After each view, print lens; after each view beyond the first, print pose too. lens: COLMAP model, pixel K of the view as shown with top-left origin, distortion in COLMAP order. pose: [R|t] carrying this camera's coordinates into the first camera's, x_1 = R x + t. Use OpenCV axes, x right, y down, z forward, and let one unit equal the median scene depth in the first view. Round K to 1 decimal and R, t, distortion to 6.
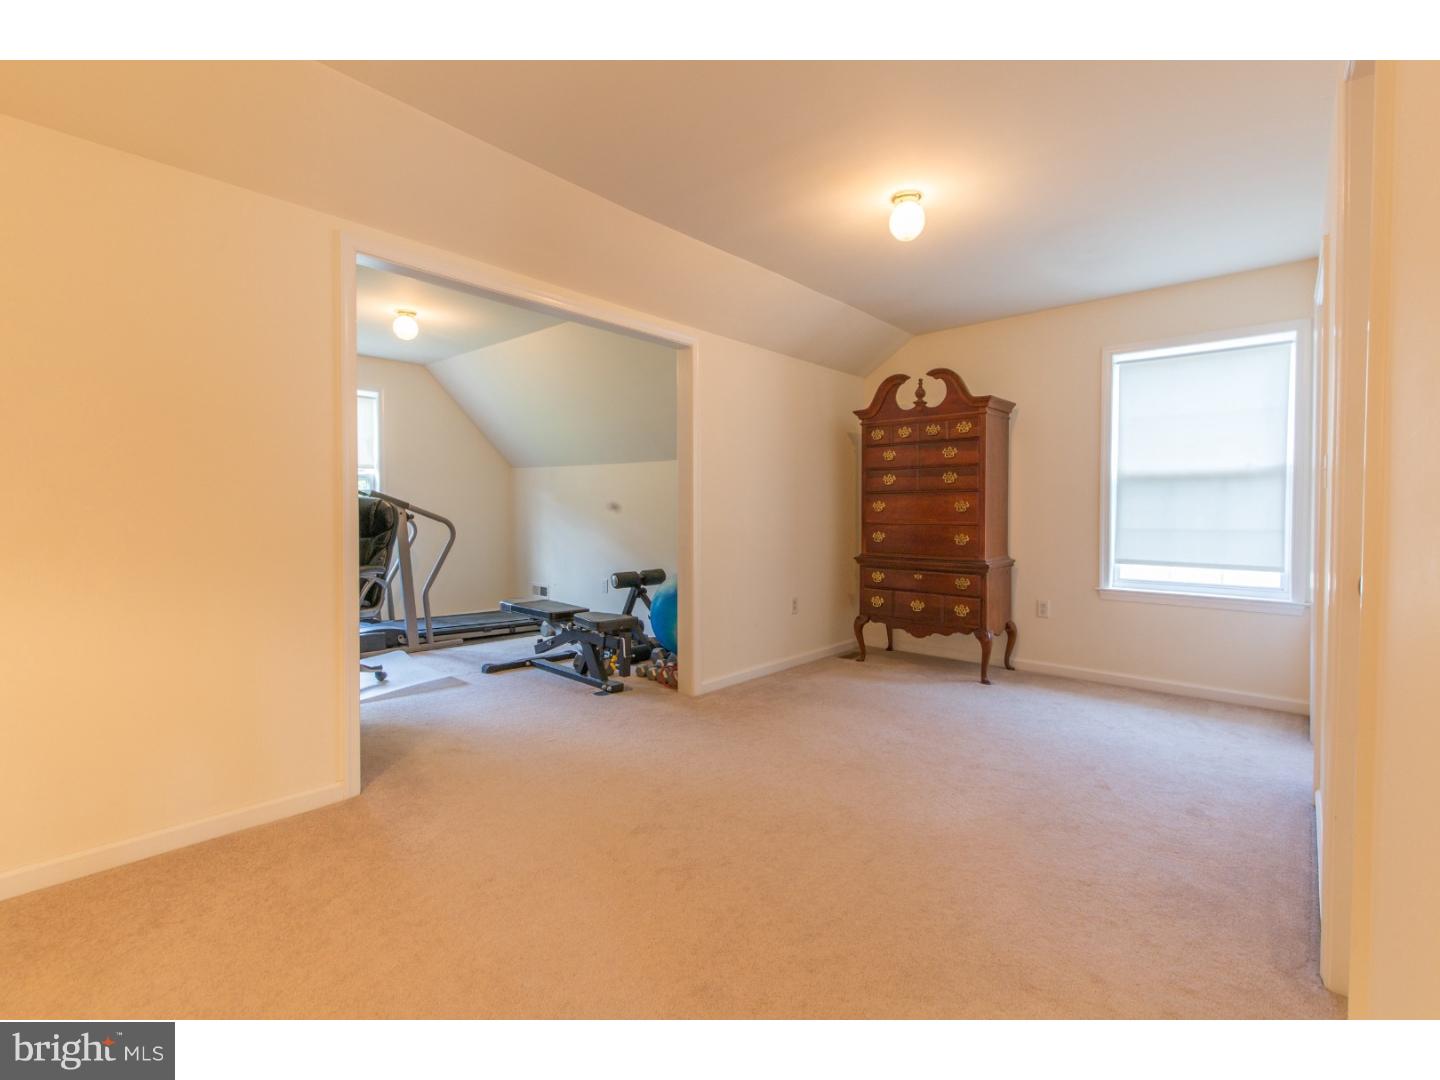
lens RADIAL K [[647.7, 0, 727.1], [0, 647.7, 526.3], [0, 0, 1]] dist [-0.000723, -0.000241]
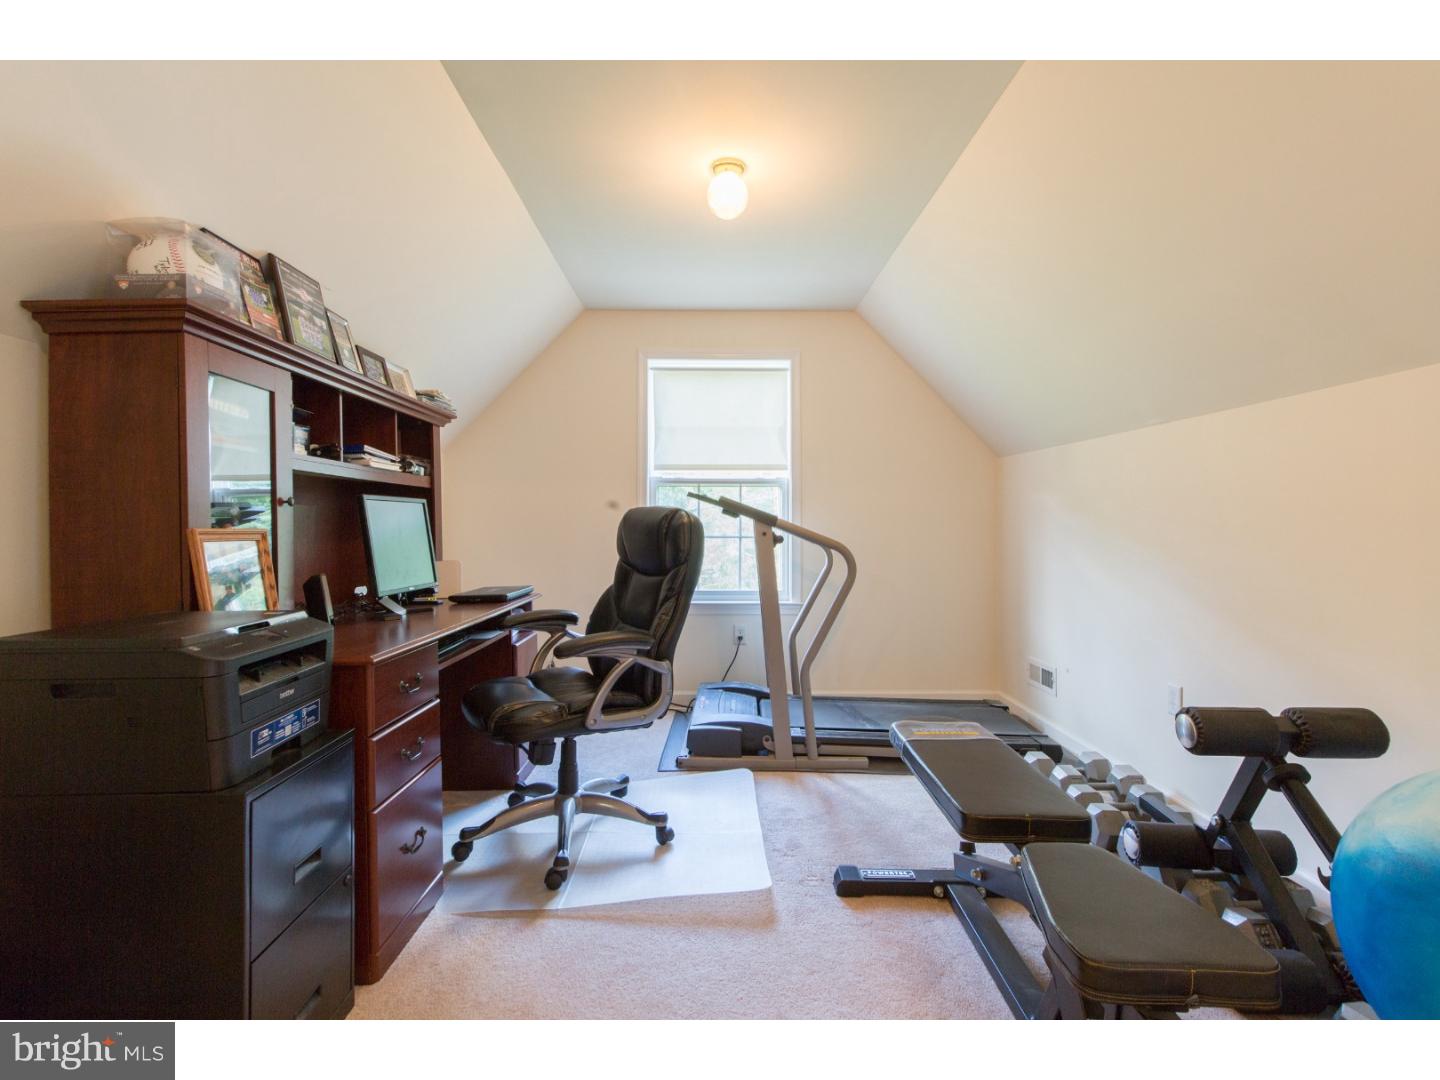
lens RADIAL K [[647.7, 0, 727.1], [0, 647.7, 526.3], [0, 0, 1]] dist [-0.000723, -0.000241]
pose [[0.675604, -0.013025, -0.737150, -0.080883], [-0.006044, 0.999713, -0.023203, -0.013061], [0.737240, 0.020131, 0.675331, 0.568737]]
